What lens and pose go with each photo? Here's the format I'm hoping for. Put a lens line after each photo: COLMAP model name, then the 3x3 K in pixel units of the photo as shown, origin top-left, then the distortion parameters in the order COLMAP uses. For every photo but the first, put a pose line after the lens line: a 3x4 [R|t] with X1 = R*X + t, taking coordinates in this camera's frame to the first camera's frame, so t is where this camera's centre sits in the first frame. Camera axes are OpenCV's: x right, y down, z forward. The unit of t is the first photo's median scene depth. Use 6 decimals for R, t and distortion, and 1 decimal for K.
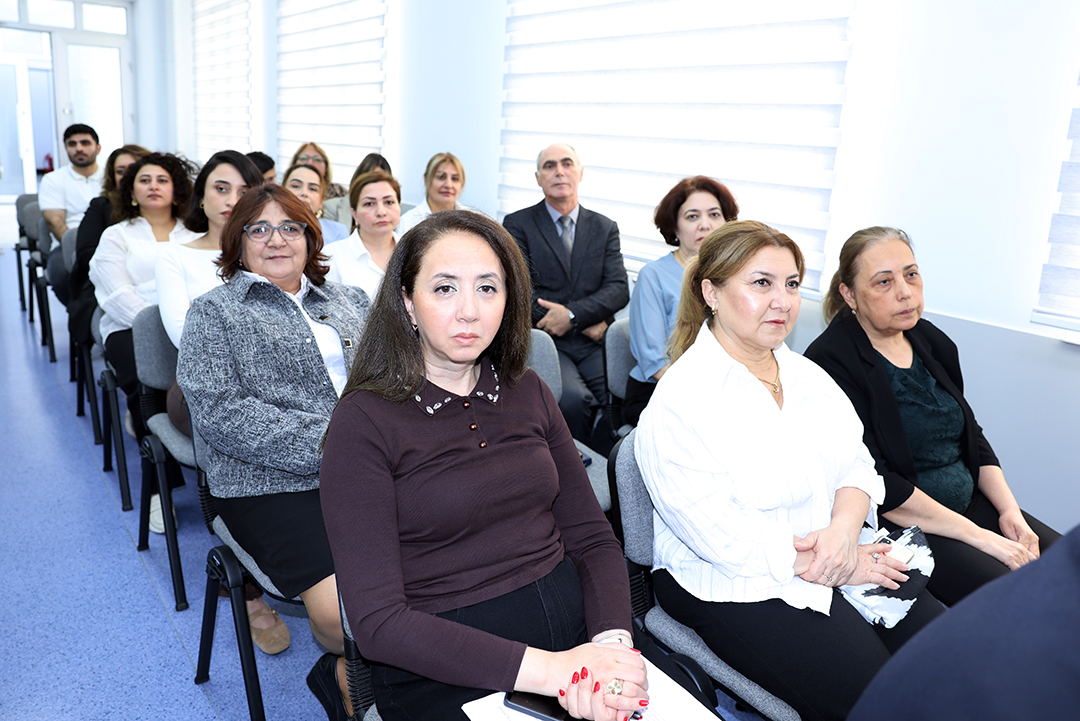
lens RADIAL K [[788.7, 0, 518.8], [0, 788.7, 356.1], [0, 0, 1]] dist [-0.050657, 0.084026]
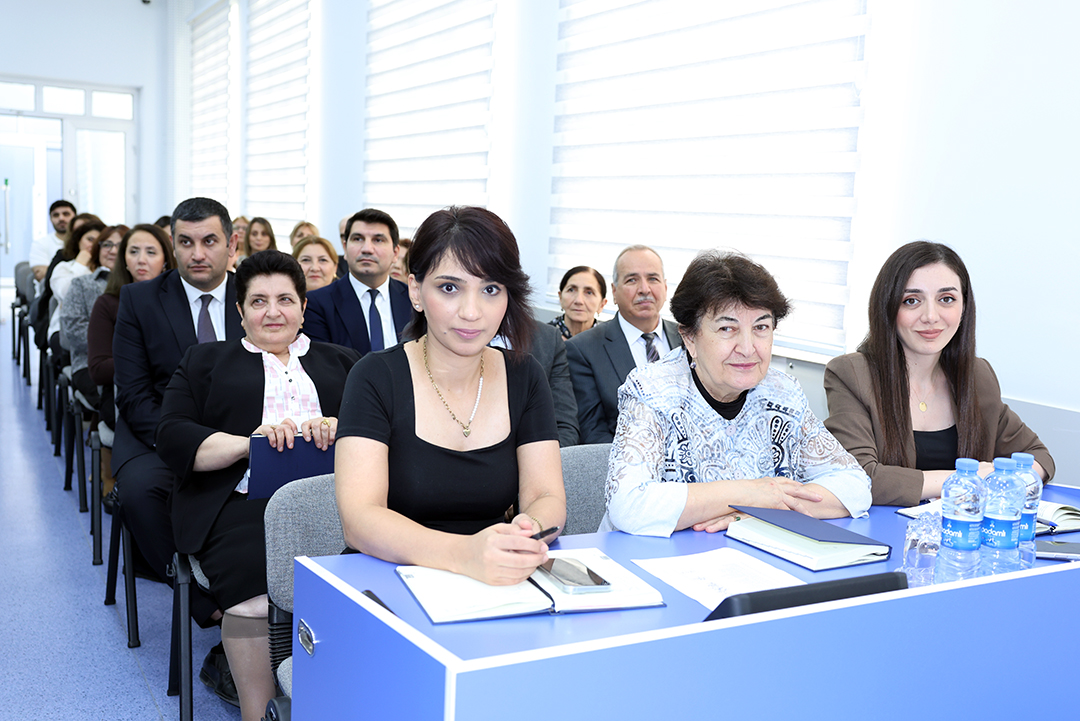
lens RADIAL K [[1064.5, 0, 541.5], [0, 1064.5, 385.7], [0, 0, 1]] dist [0.128905, 0.003360]
pose [[0.991003, 0.006361, -0.133689, 0.326848], [-0.022216, 0.992831, -0.117444, 0.141697], [0.131984, 0.119357, 0.984040, -0.442798]]
